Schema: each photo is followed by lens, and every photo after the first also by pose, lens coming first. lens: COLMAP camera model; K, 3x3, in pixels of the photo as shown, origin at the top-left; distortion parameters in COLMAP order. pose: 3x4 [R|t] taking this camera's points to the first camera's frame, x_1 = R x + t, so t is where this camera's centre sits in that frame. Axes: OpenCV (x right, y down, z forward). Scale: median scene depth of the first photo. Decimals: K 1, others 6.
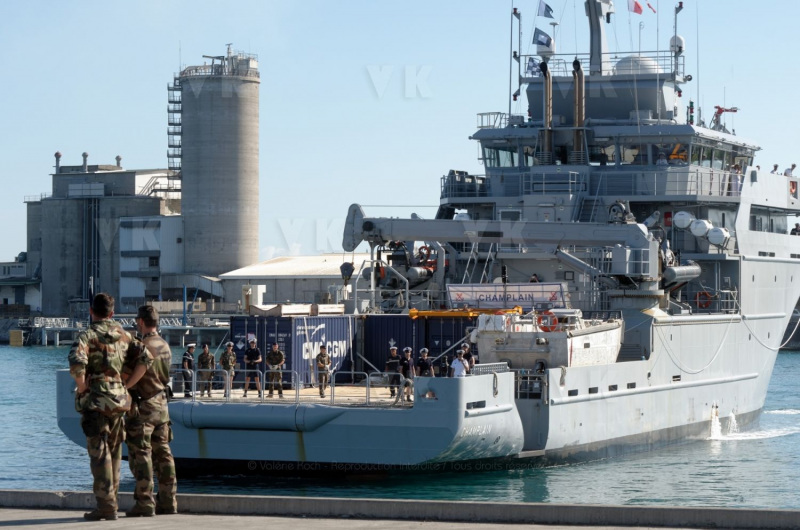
lens RADIAL K [[2438.3, 0, 400.0], [0, 2438.3, 265.0], [0, 0, 1]] dist [0.070664, -0.431864]
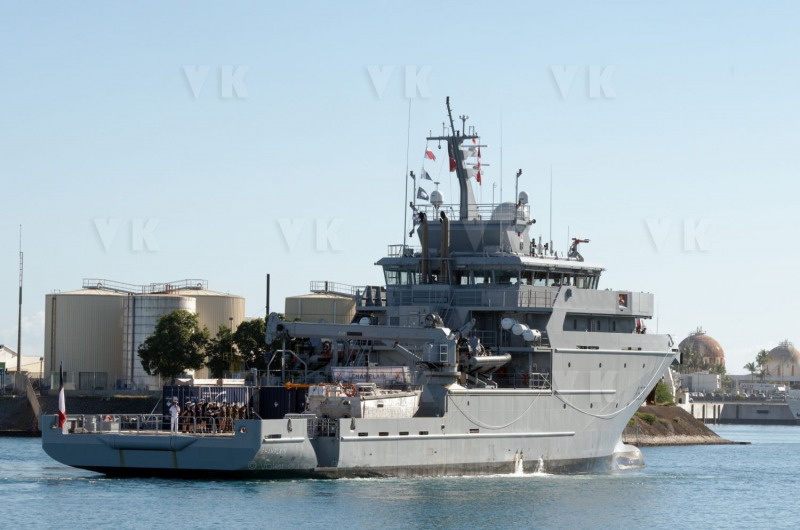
lens RADIAL K [[3403.7, 0, 400.0], [0, 3403.7, 265.0], [0, 0, 1]] dist [-0.005435, -0.161944]
pose [[0.991142, 0.004292, -0.132738, 0.346601], [-0.007302, 0.999727, -0.022200, -0.008789], [0.132607, 0.022973, 0.990902, -1.085679]]
